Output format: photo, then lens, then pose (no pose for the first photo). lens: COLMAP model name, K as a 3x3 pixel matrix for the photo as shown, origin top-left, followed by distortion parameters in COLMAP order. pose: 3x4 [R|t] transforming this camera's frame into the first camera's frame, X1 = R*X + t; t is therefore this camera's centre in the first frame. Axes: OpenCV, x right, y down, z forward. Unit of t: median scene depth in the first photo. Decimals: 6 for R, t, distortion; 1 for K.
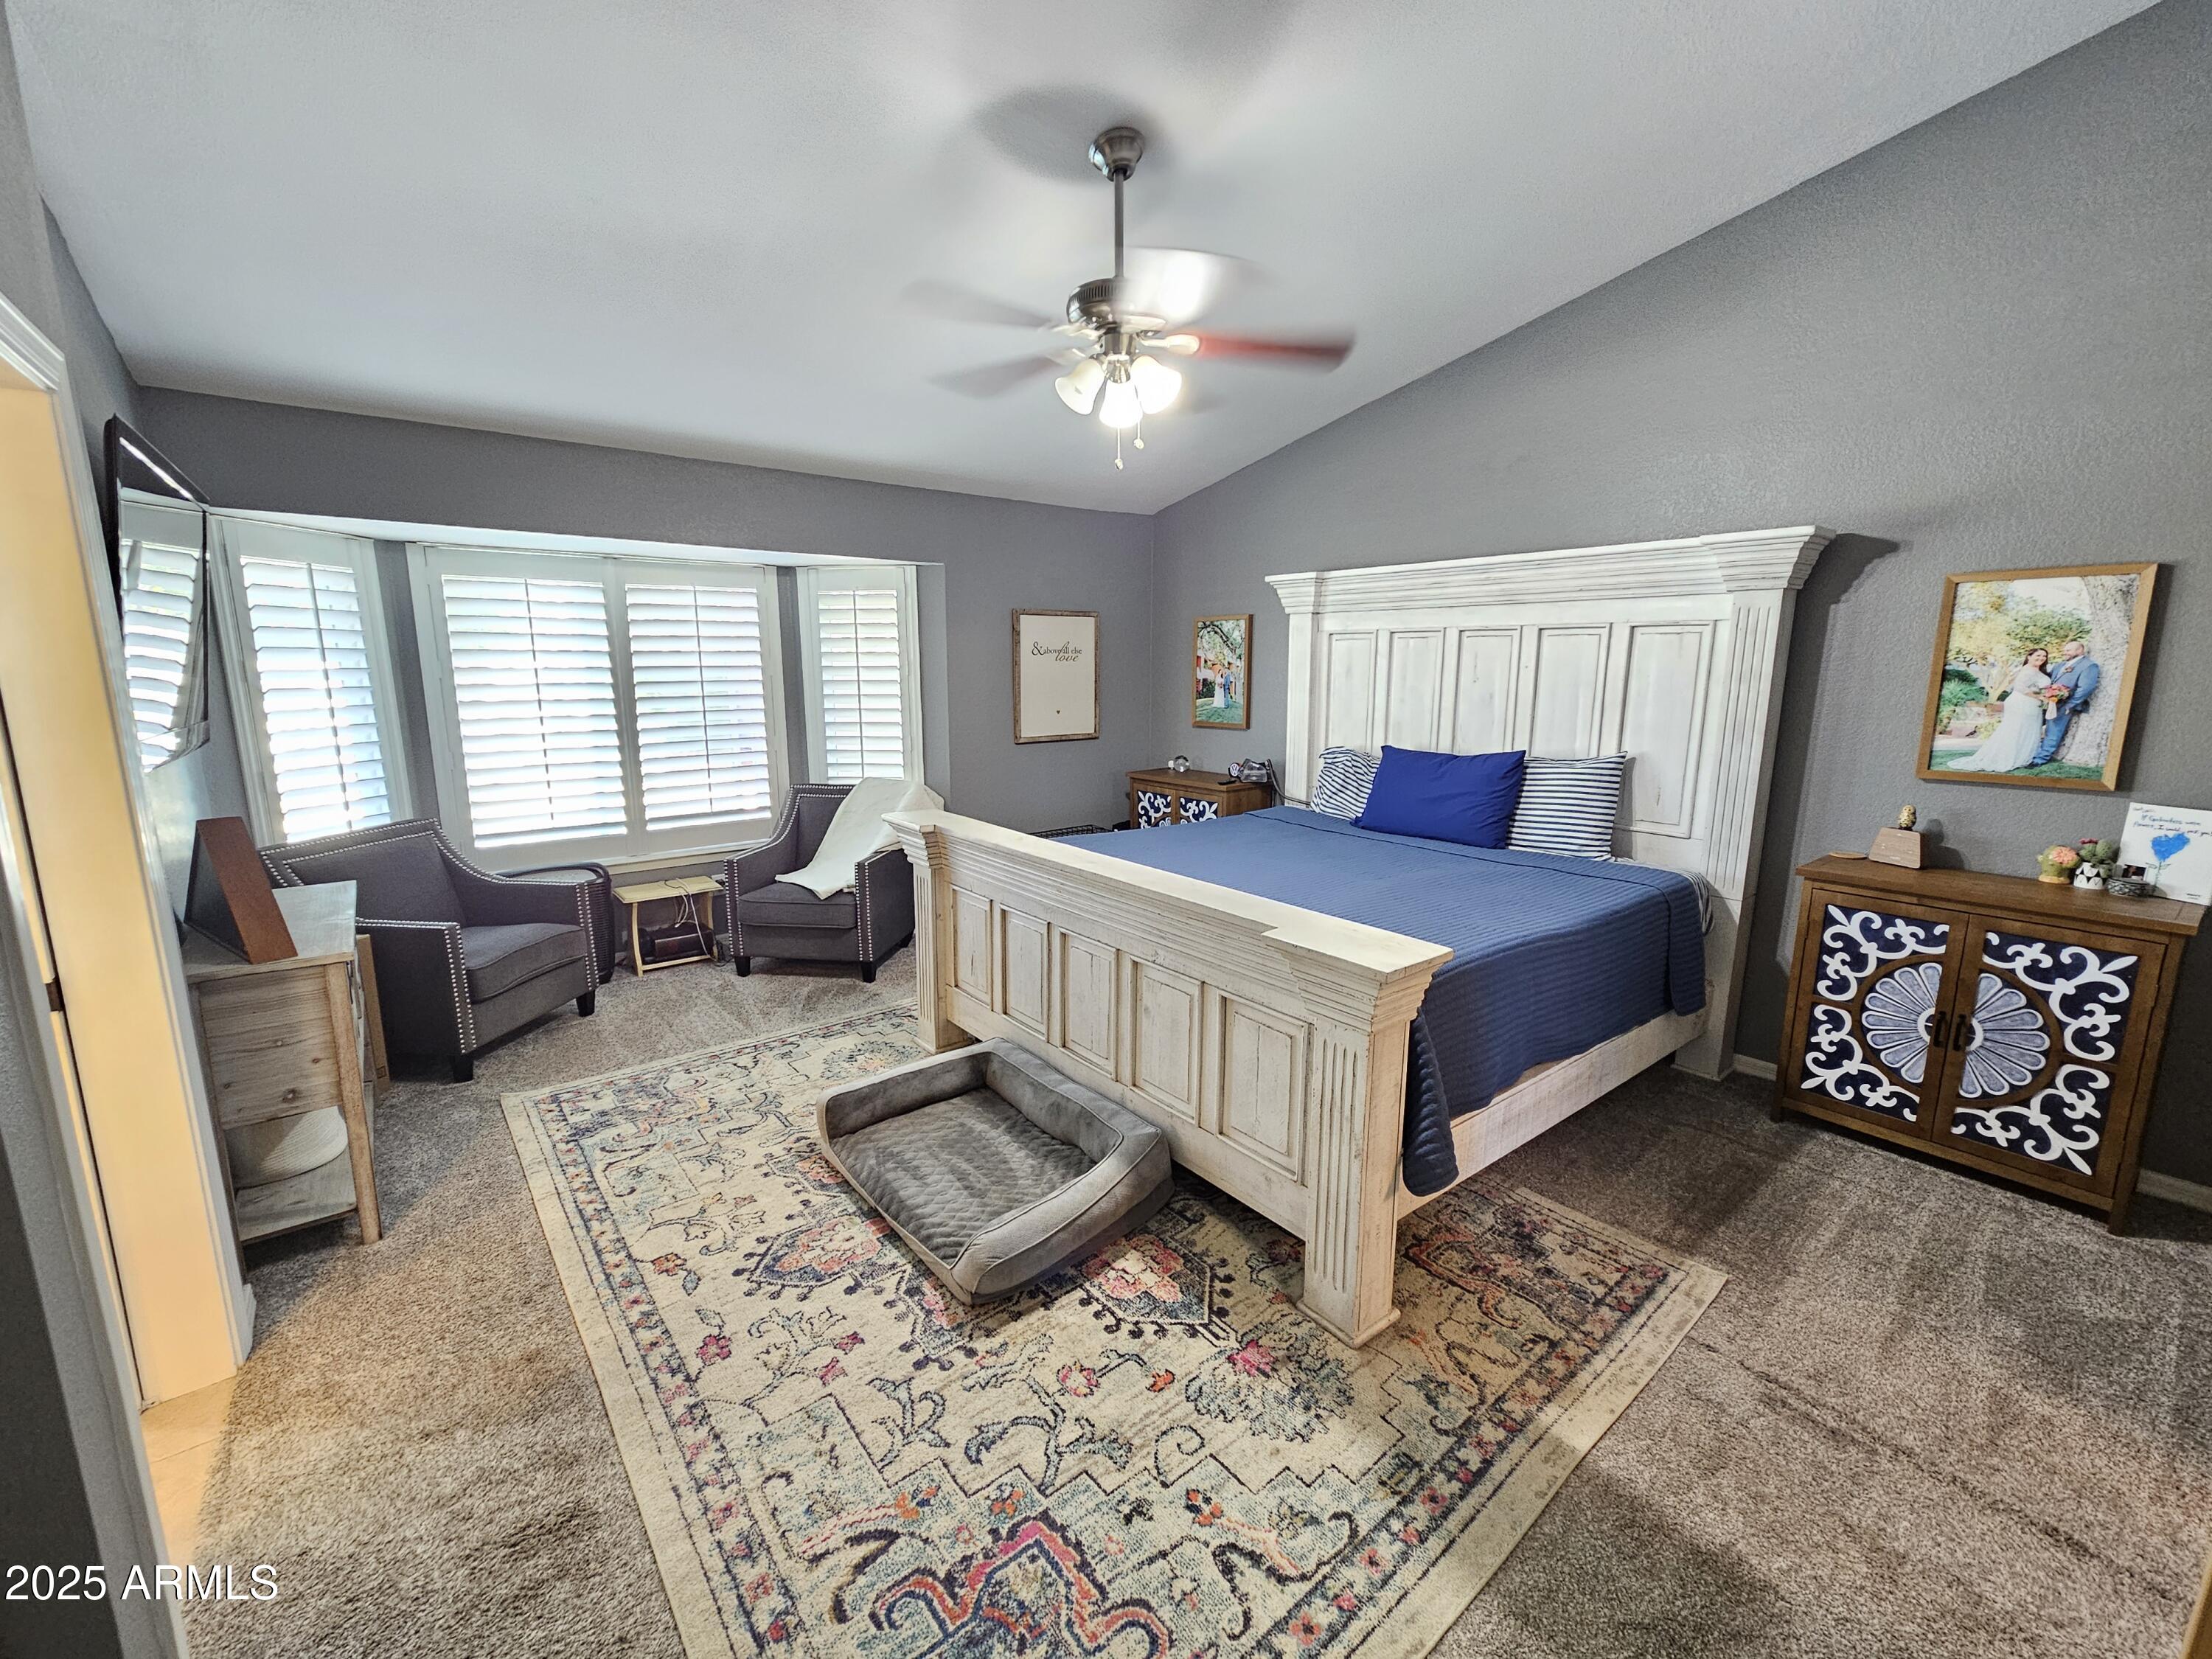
lens RADIAL K [[906.0, 0, 1110.2], [0, 906.0, 828.0], [0, 0, 1]] dist [0.000728, 0.000133]
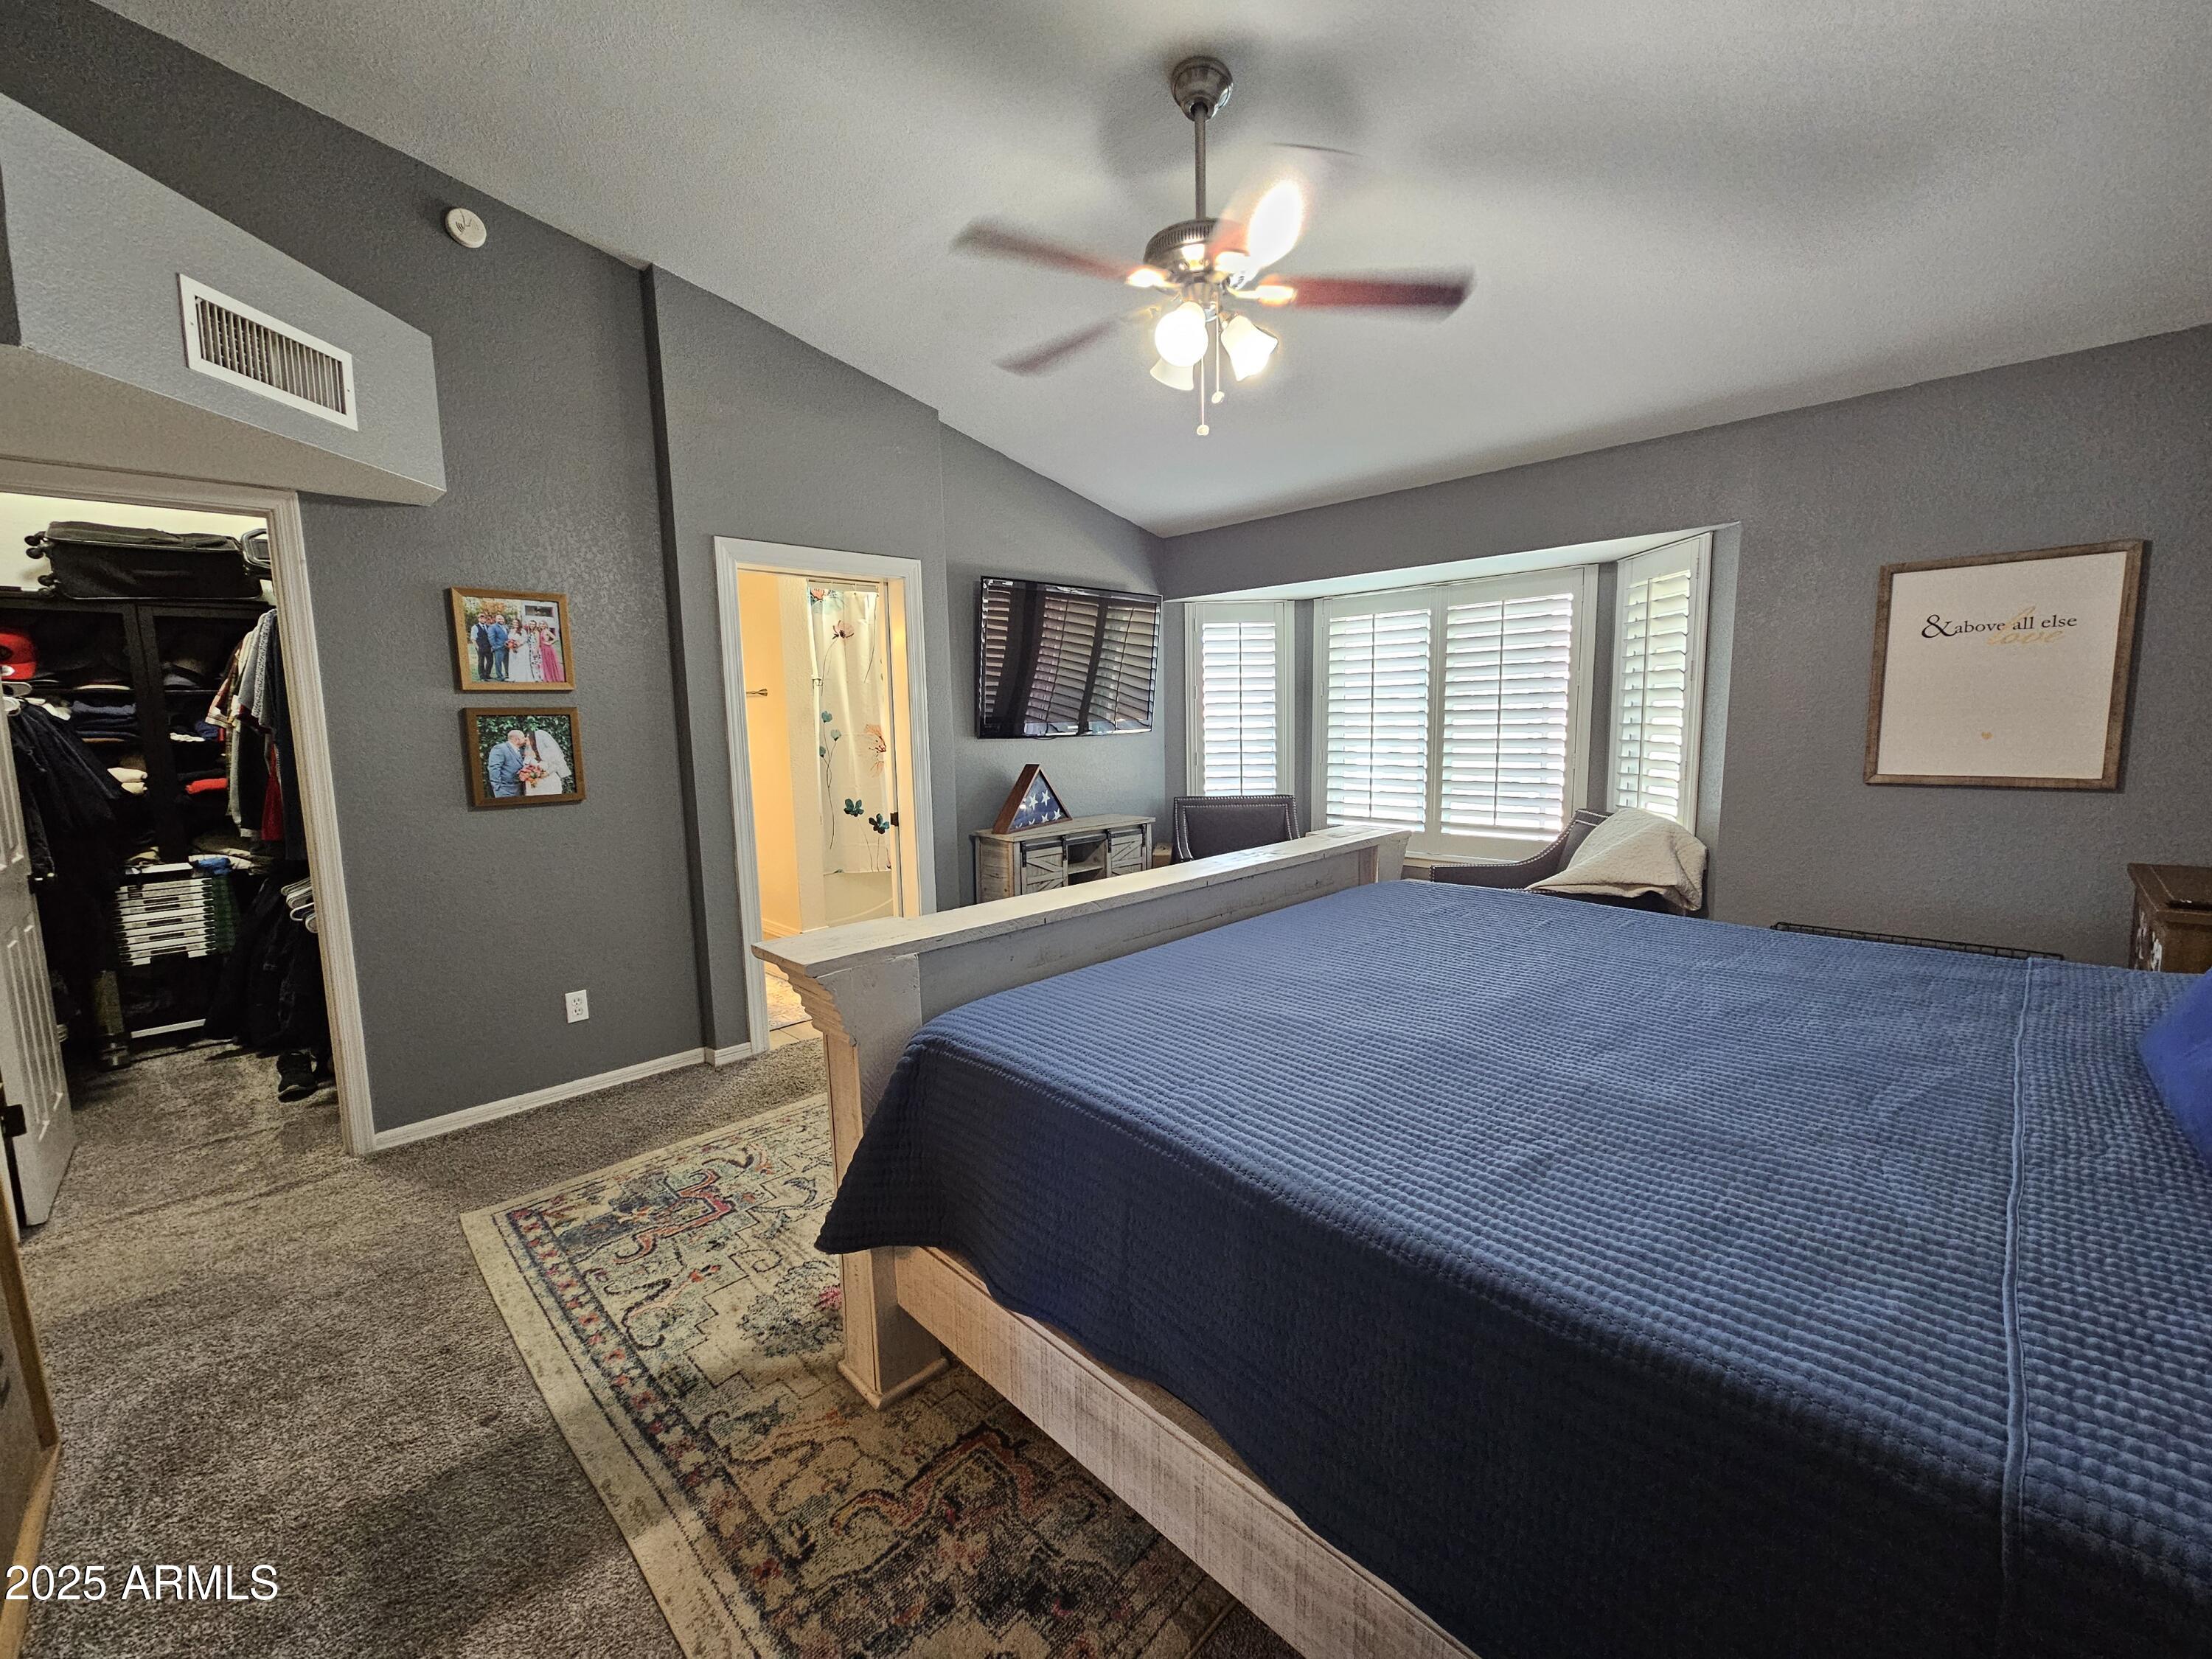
lens RADIAL K [[906.0, 0, 1110.7], [0, 906.0, 825.0], [0, 0, 1]] dist [0.000728, 0.000133]
pose [[0.107695, 0.118453, -0.987102, 1.255067], [-0.155897, 0.982606, 0.100905, -0.132193], [0.981885, 0.143020, 0.124288, 1.161922]]
